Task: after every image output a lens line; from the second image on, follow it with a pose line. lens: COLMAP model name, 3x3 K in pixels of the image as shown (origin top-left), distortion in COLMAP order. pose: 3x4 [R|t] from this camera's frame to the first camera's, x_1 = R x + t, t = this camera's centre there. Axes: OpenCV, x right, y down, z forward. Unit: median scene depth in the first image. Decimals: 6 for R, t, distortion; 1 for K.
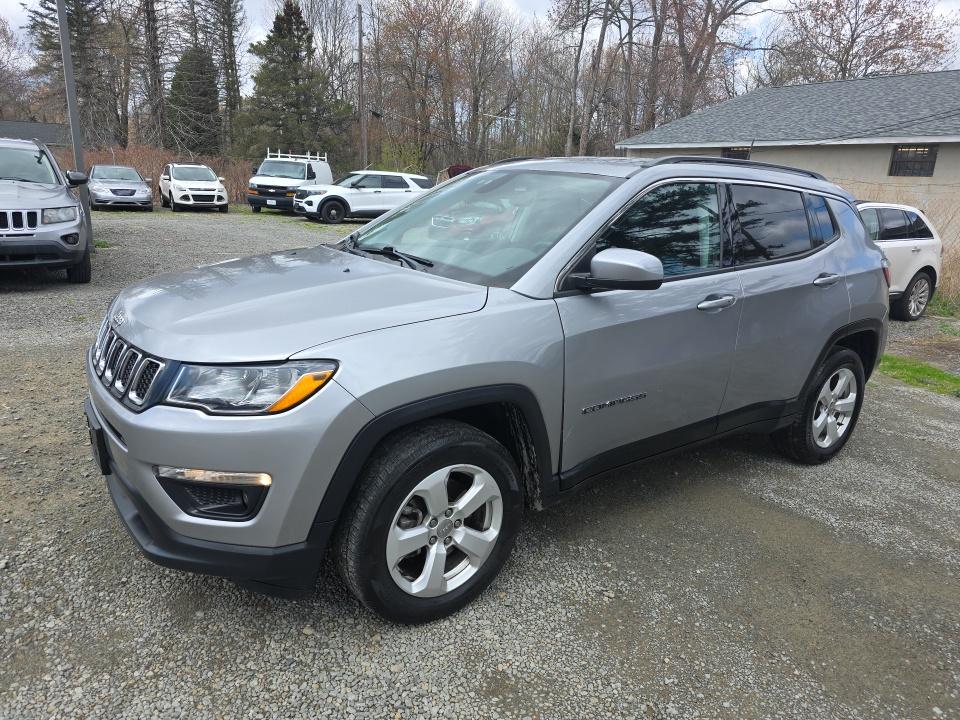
lens RADIAL K [[661.2, 0, 479.1], [0, 661.2, 358.9], [0, 0, 1]] dist [0.015655, -0.011381]
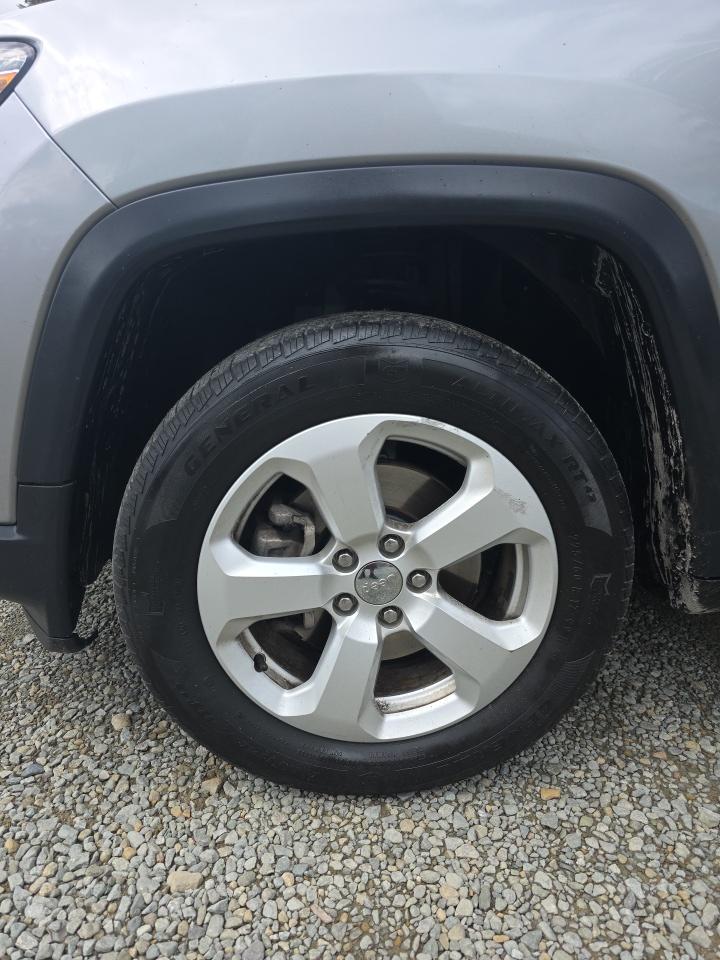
lens RADIAL K [[661.2, 0, 360.4], [0, 661.2, 480.7], [0, 0, 1]] dist [0.015655, -0.011381]
pose [[0.832796, 0.127465, -0.538706, 0.141799], [-0.103467, 0.991822, 0.074728, 0.165599], [0.543825, -0.006495, 0.839173, 0.656944]]
